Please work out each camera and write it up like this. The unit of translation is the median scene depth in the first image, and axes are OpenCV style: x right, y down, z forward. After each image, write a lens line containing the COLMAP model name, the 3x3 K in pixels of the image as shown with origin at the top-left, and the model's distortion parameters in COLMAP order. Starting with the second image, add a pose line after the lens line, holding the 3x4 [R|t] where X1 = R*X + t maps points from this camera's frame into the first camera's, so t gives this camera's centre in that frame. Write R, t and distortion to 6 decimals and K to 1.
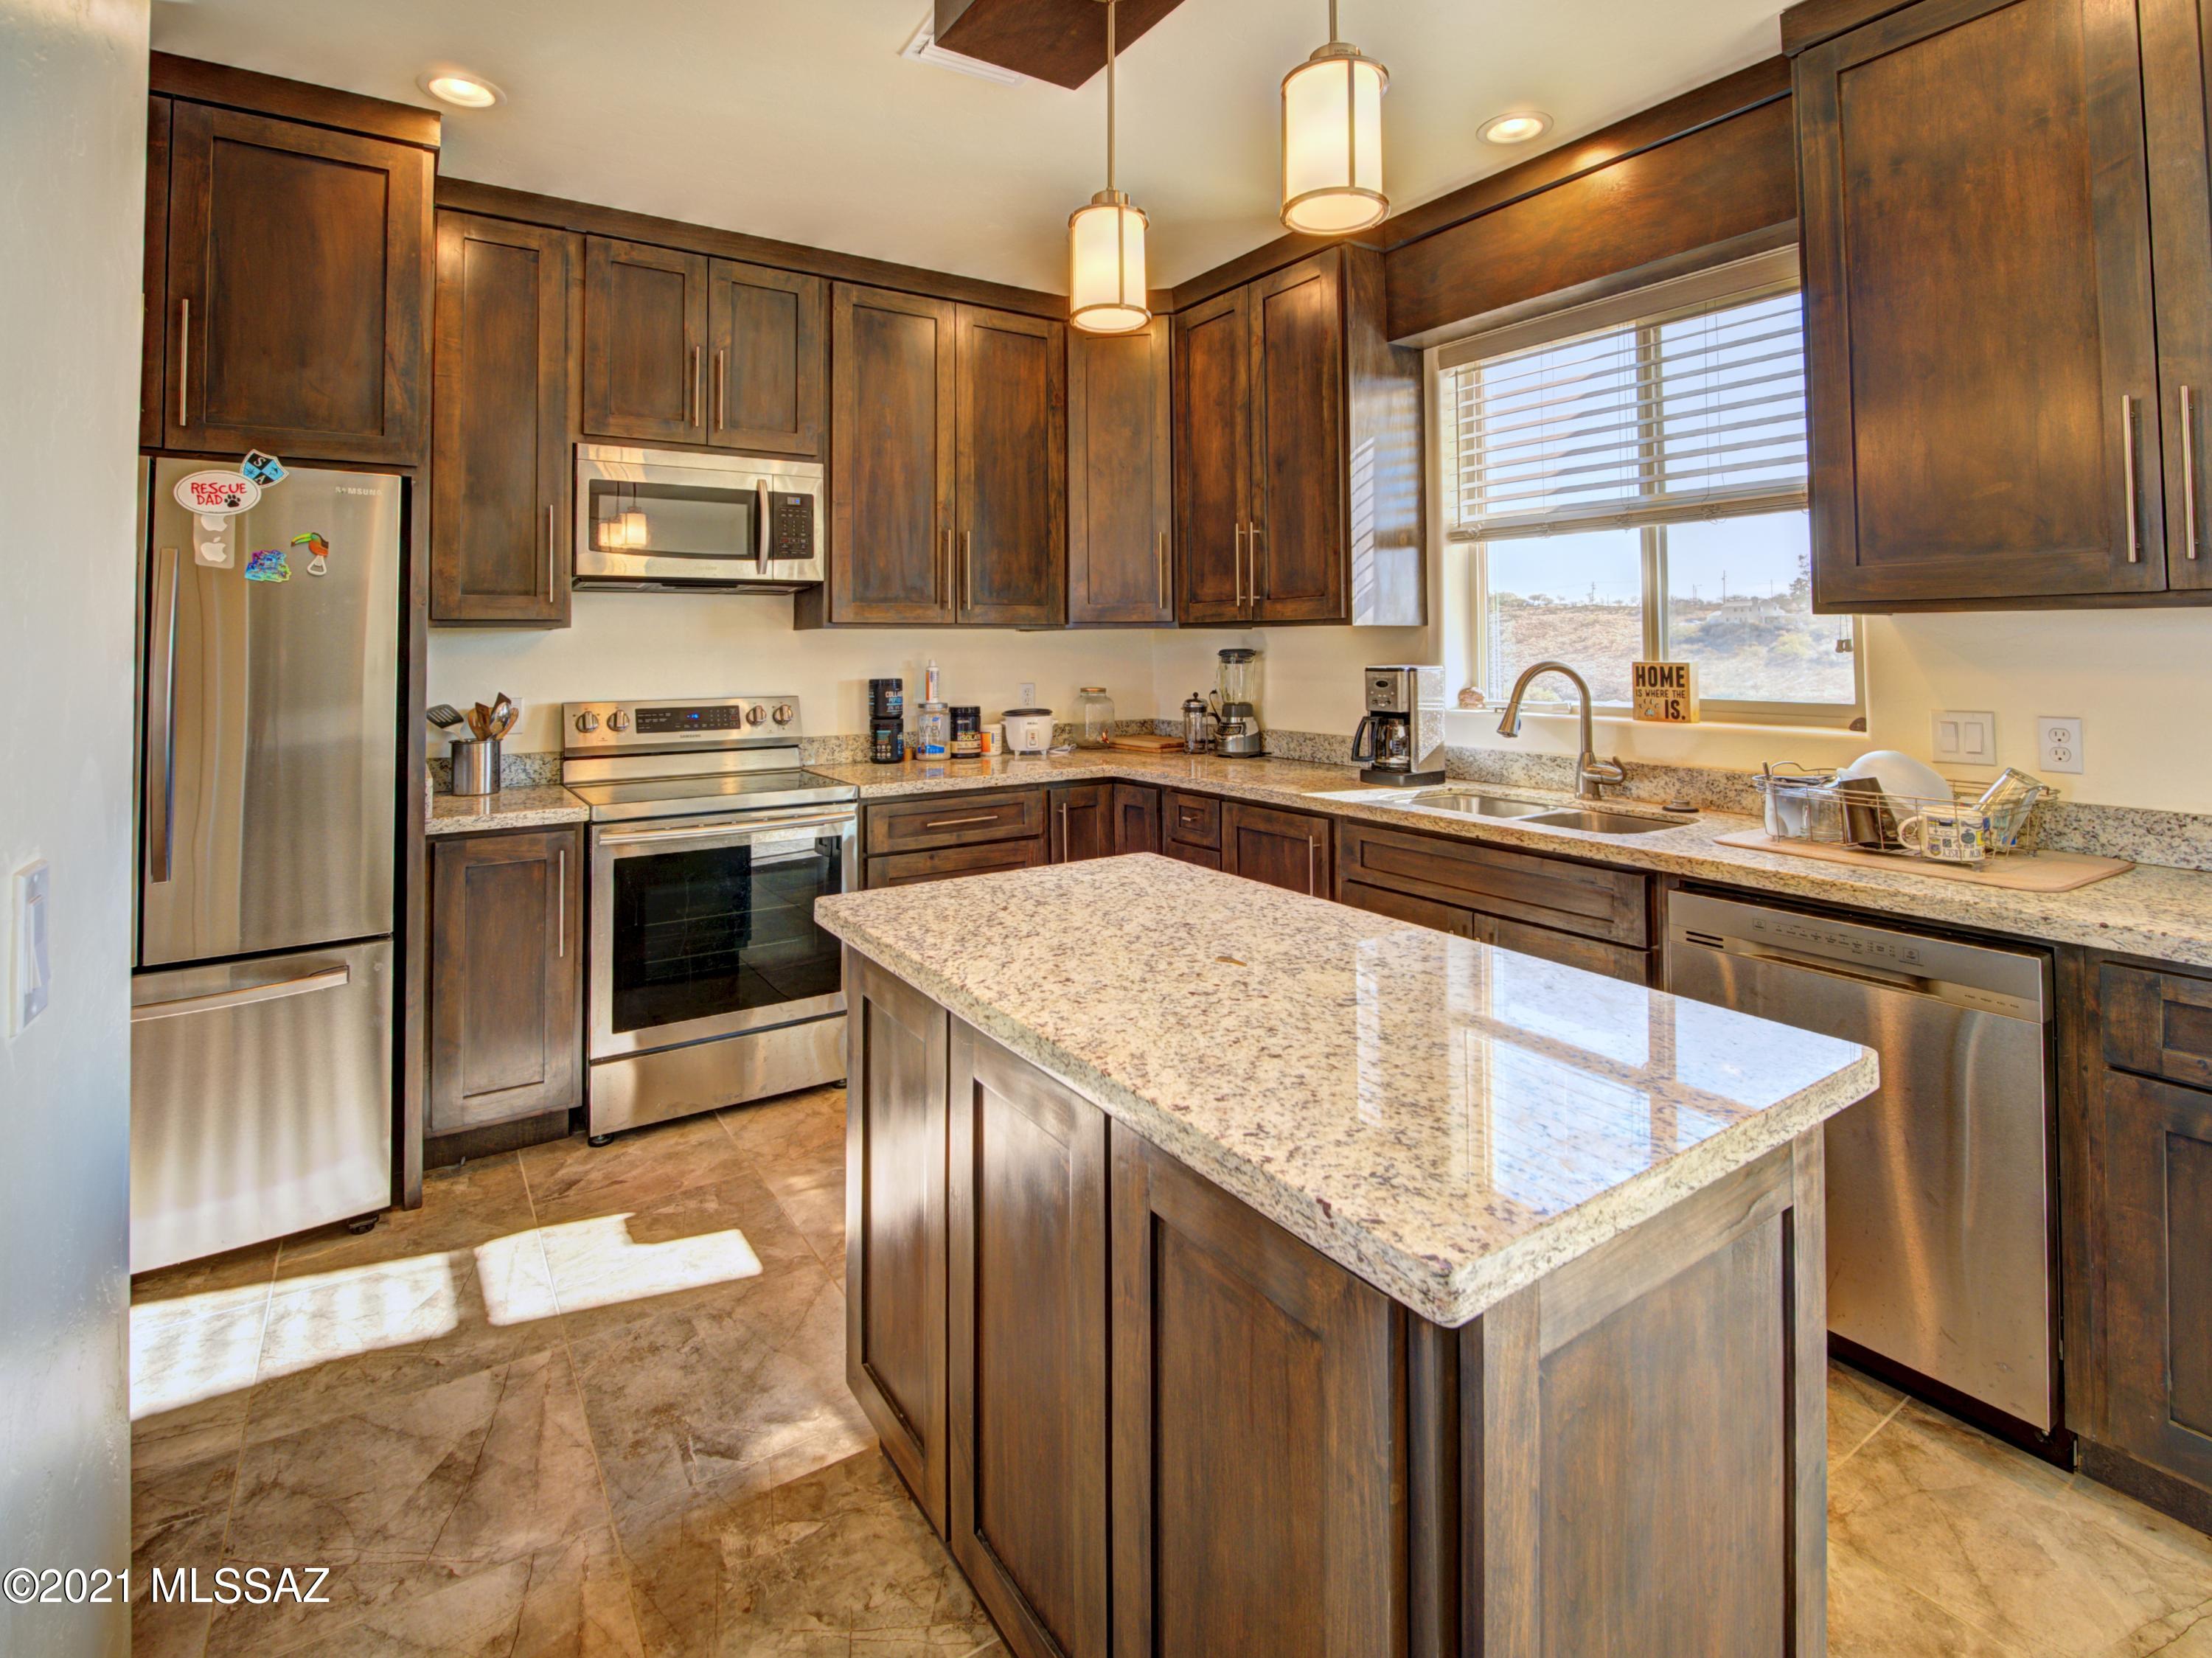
lens RADIAL K [[1074.4, 0, 1090.6], [0, 1074.4, 606.7], [0, 0, 1]] dist [-0.013541, -0.000150]
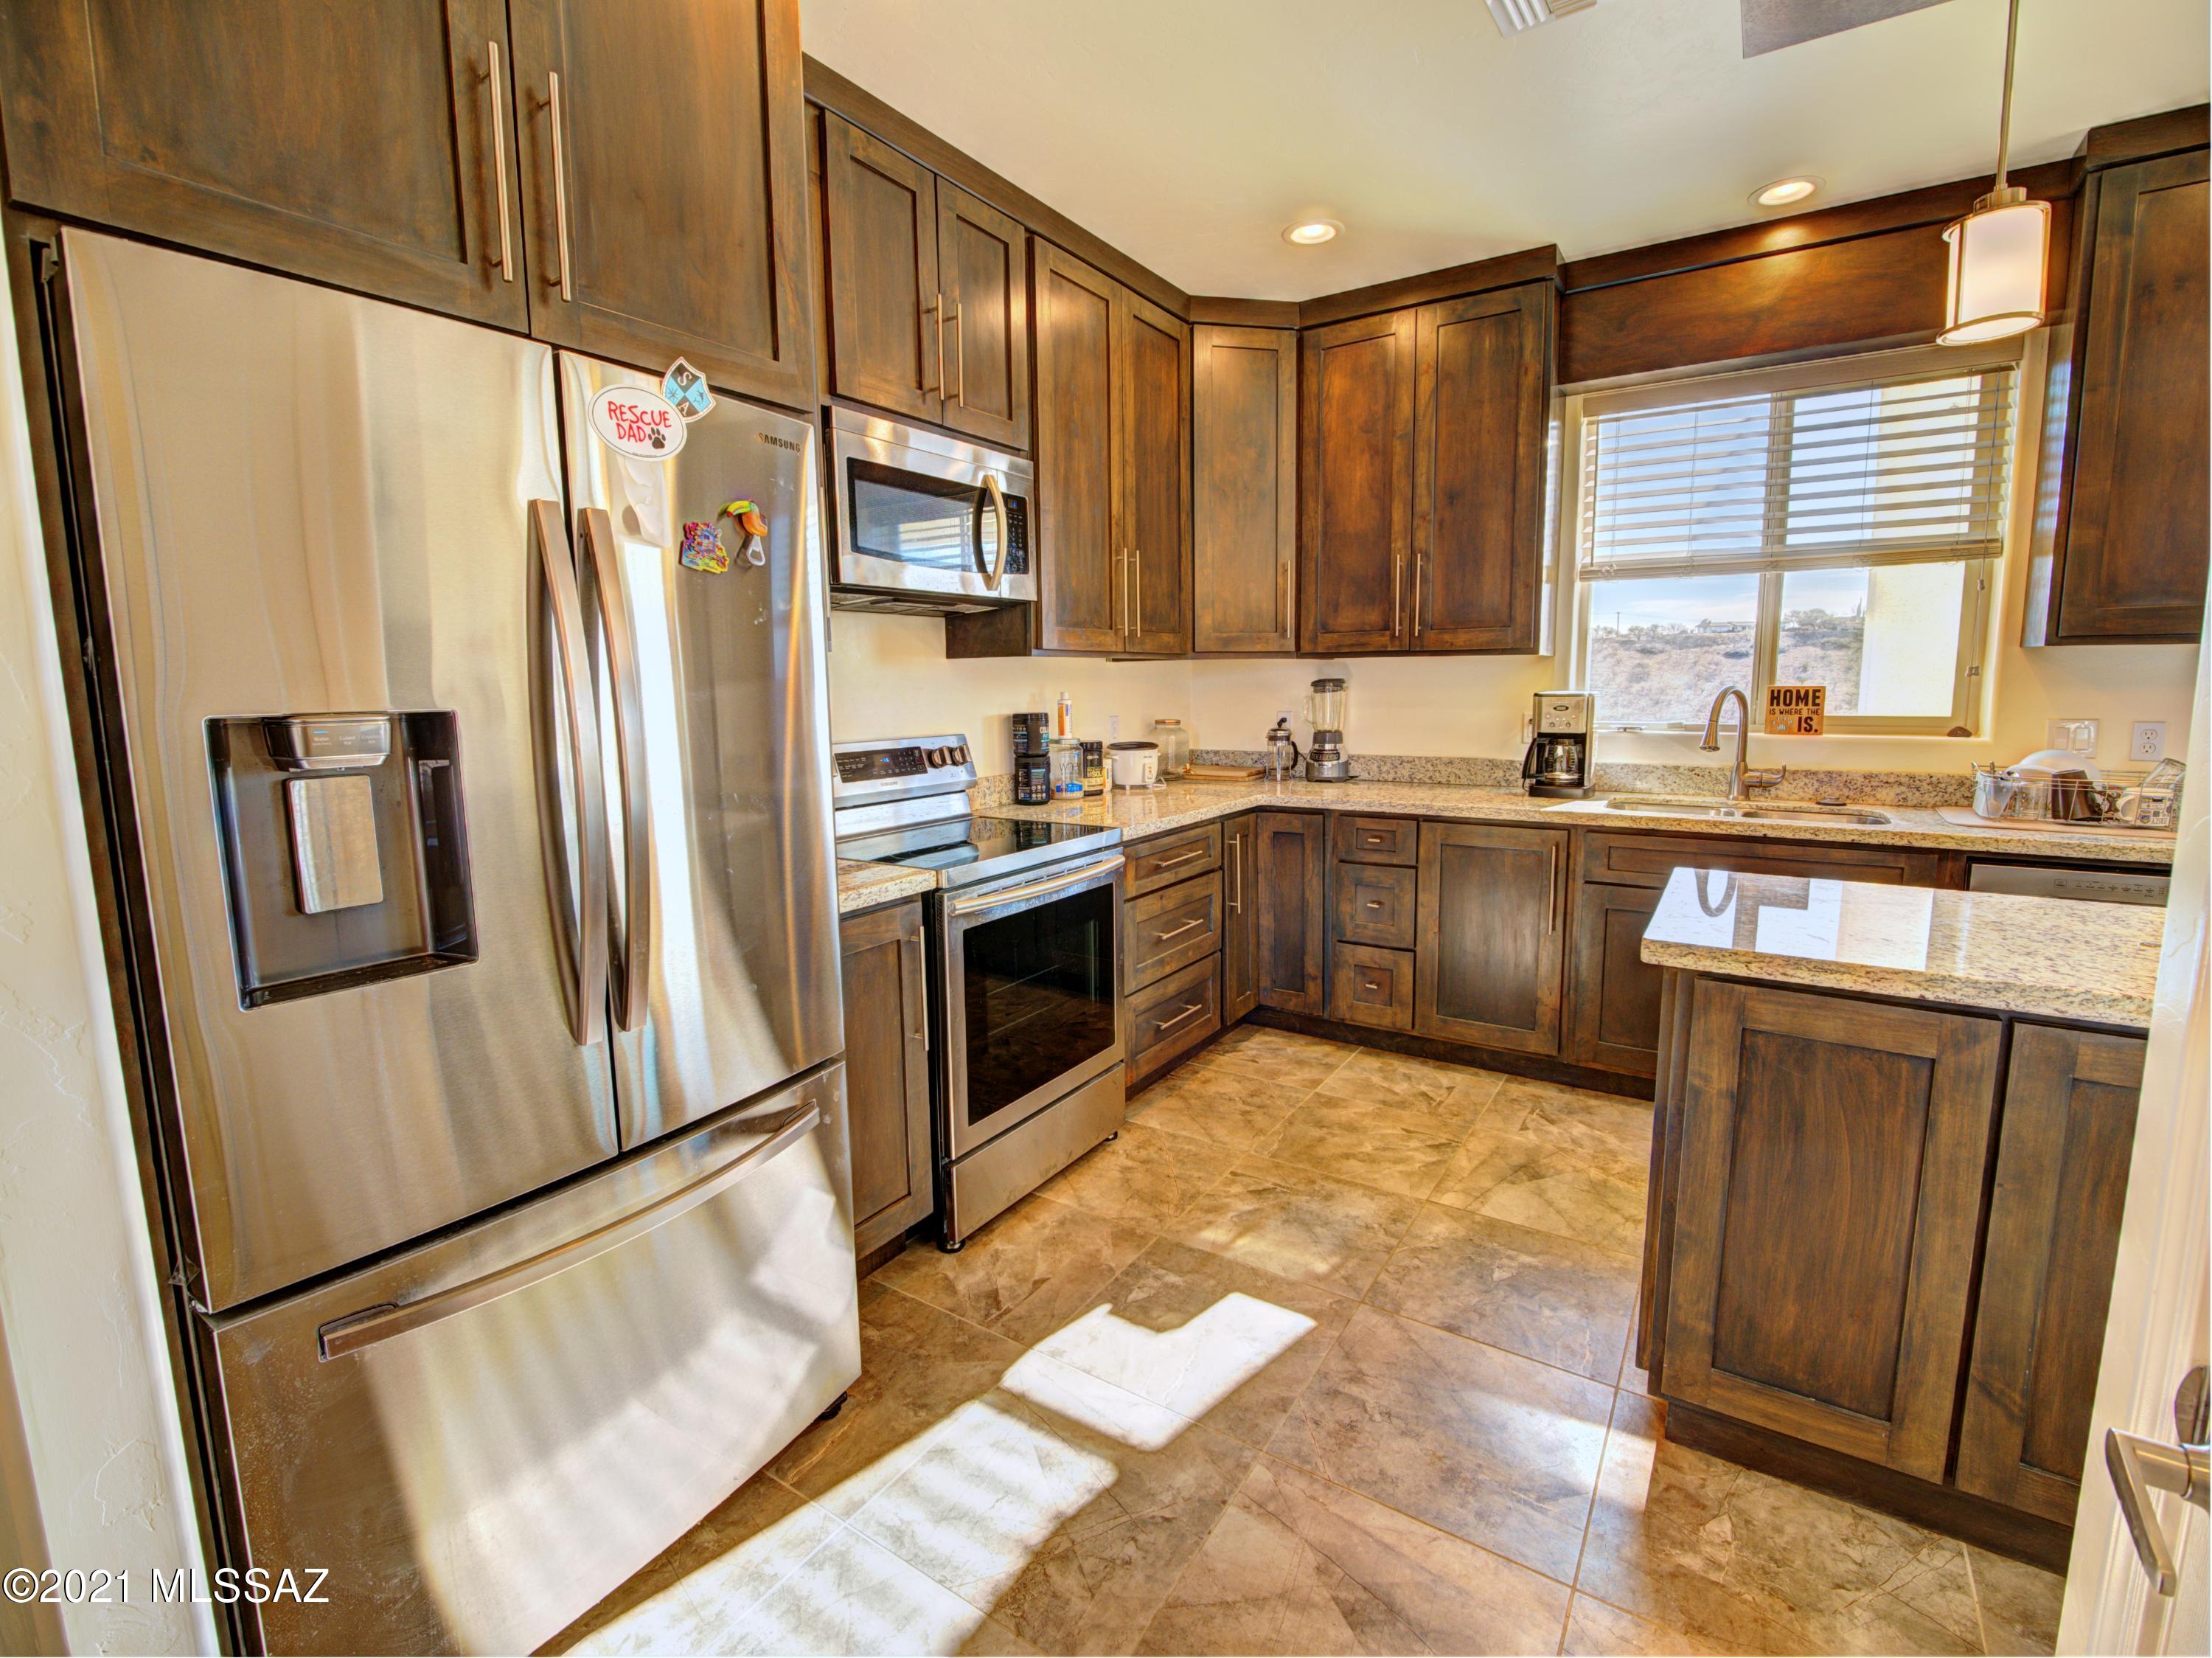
lens RADIAL K [[1004.8, 0, 1091.1], [0, 1004.8, 812.7], [0, 0, 1]] dist [-0.018553, -0.001547]
pose [[0.921025, -0.056102, 0.385443, -0.568531], [-0.007009, 0.987025, 0.160411, 0.016098], [-0.389441, -0.150444, 0.908681, 0.229748]]
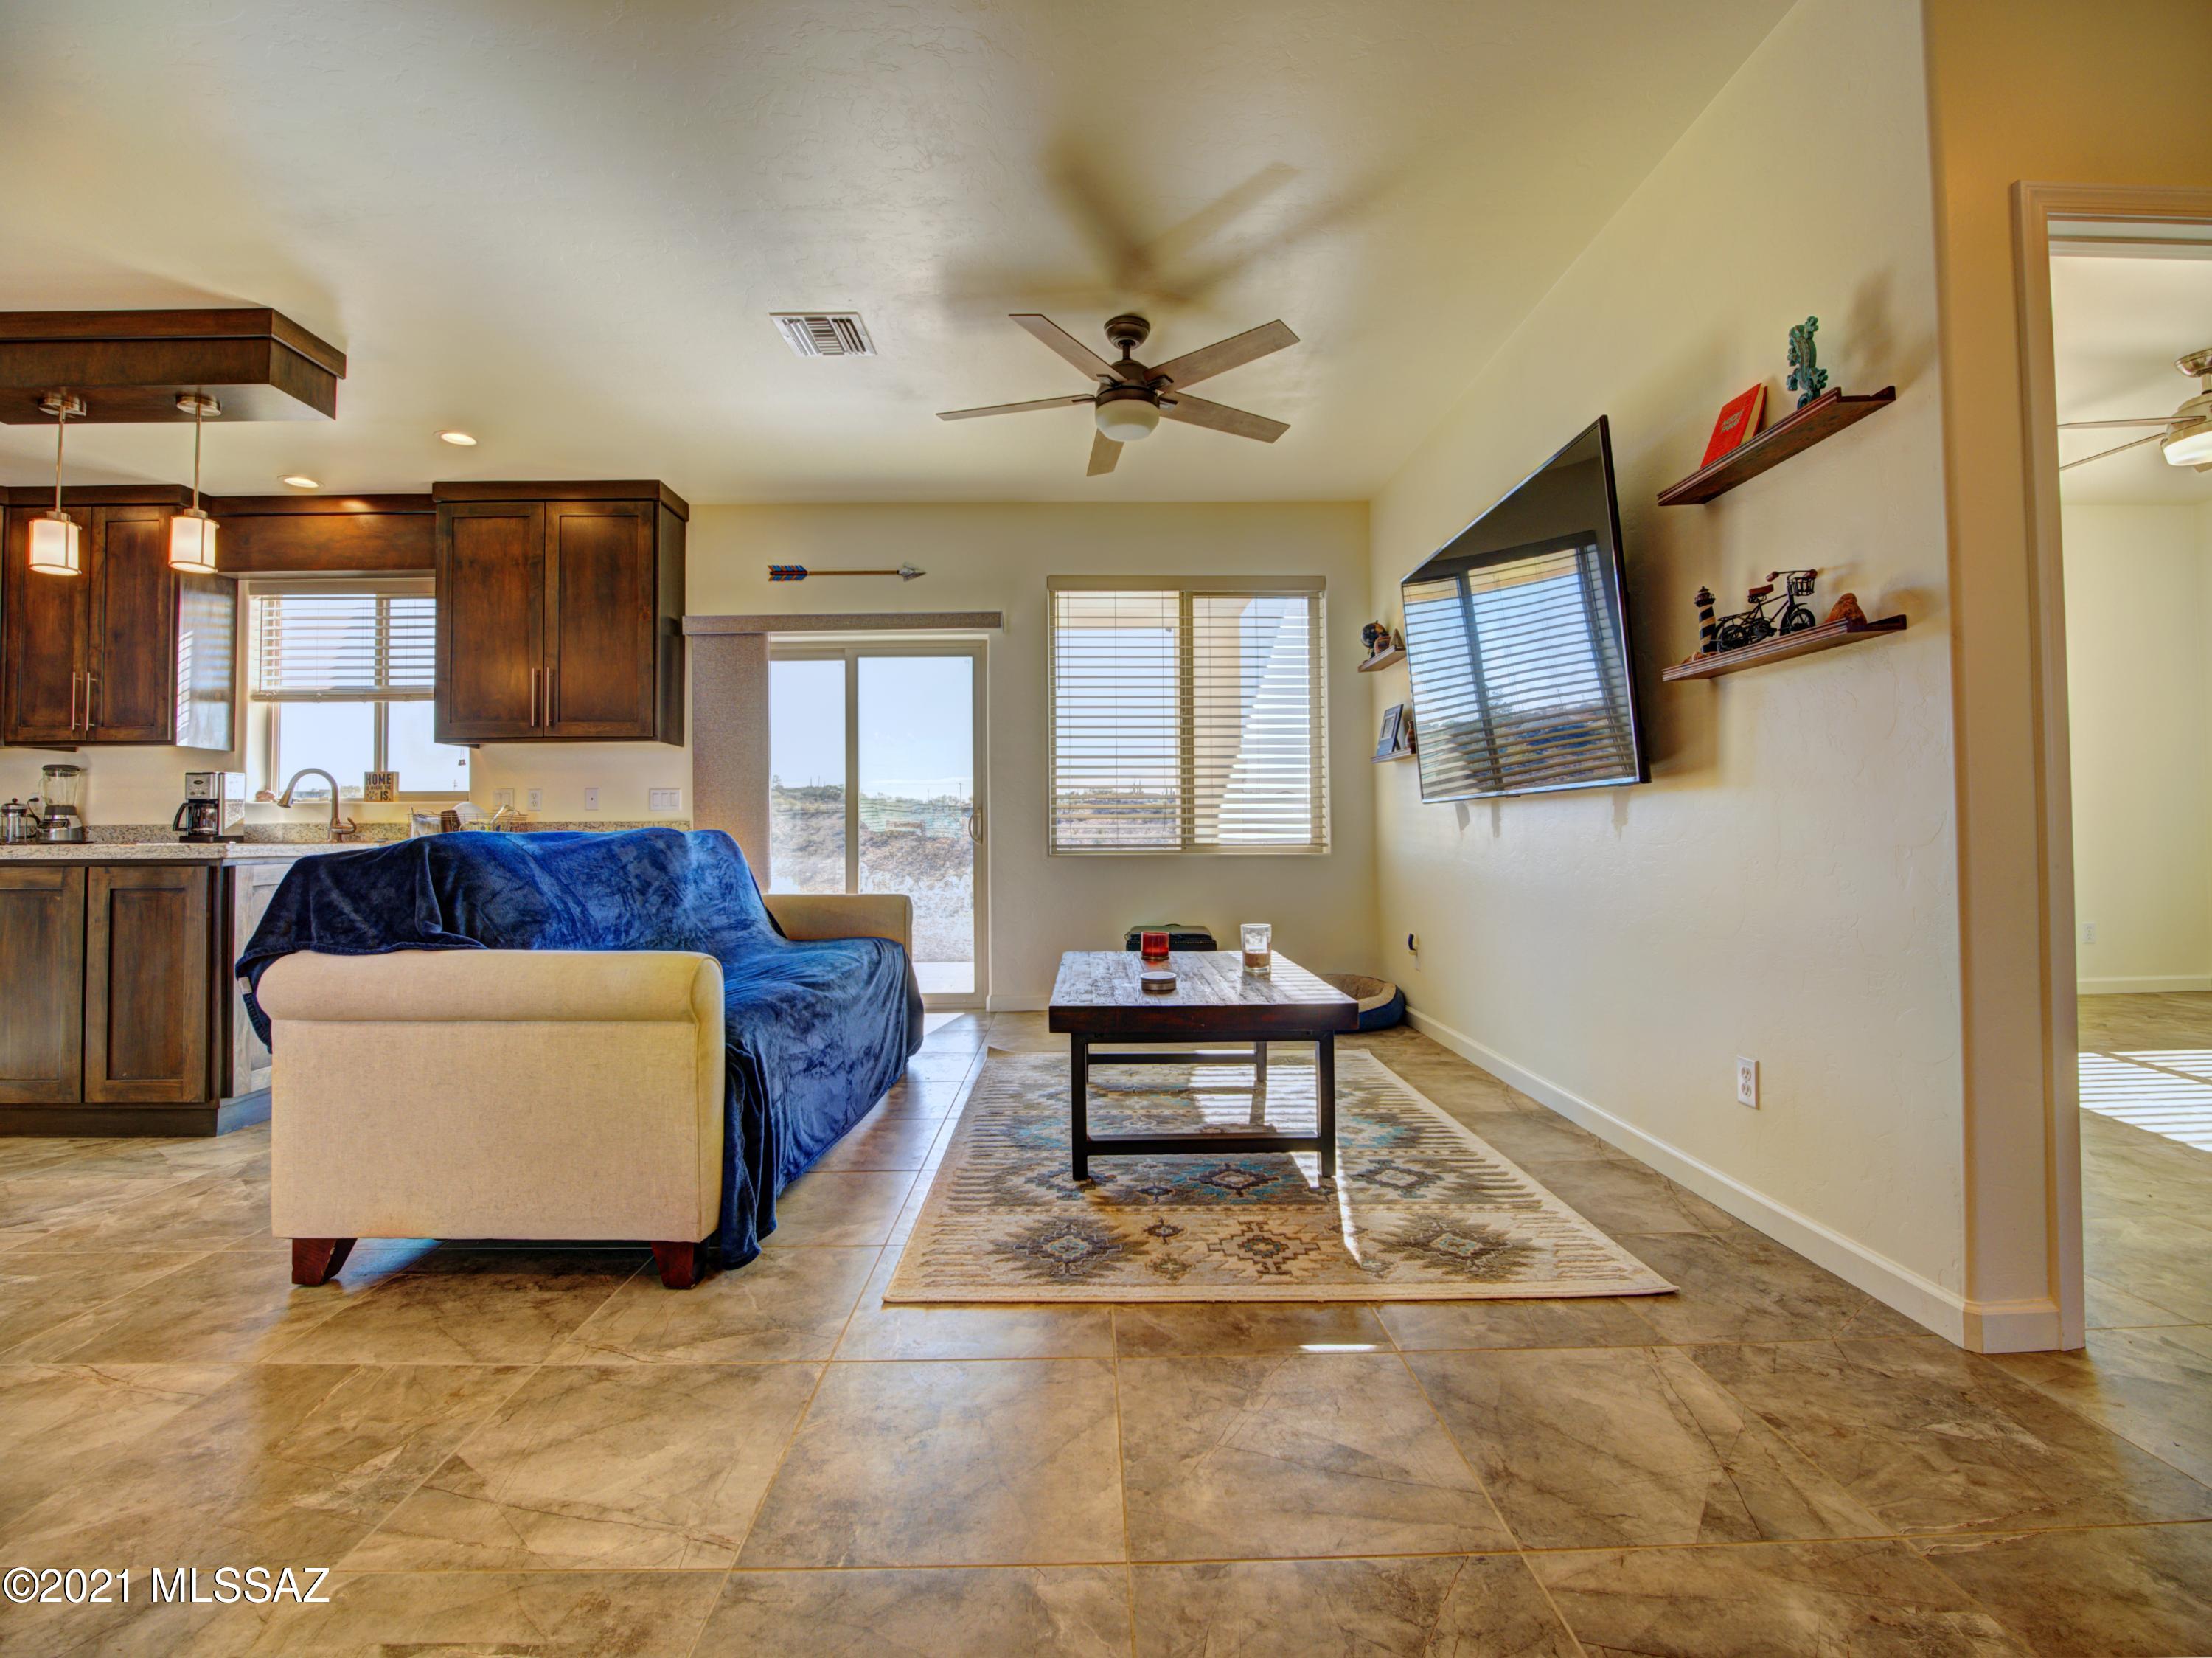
lens RADIAL K [[1004.8, 0, 1112.9], [0, 1004.8, 813.7], [0, 0, 1]] dist [-0.018553, -0.001547]
pose [[0.526288, 0.022157, 0.850018, -0.268221], [-0.024881, 0.999634, -0.010652, 0.100393], [-0.849942, -0.015544, 0.526646, -0.962876]]
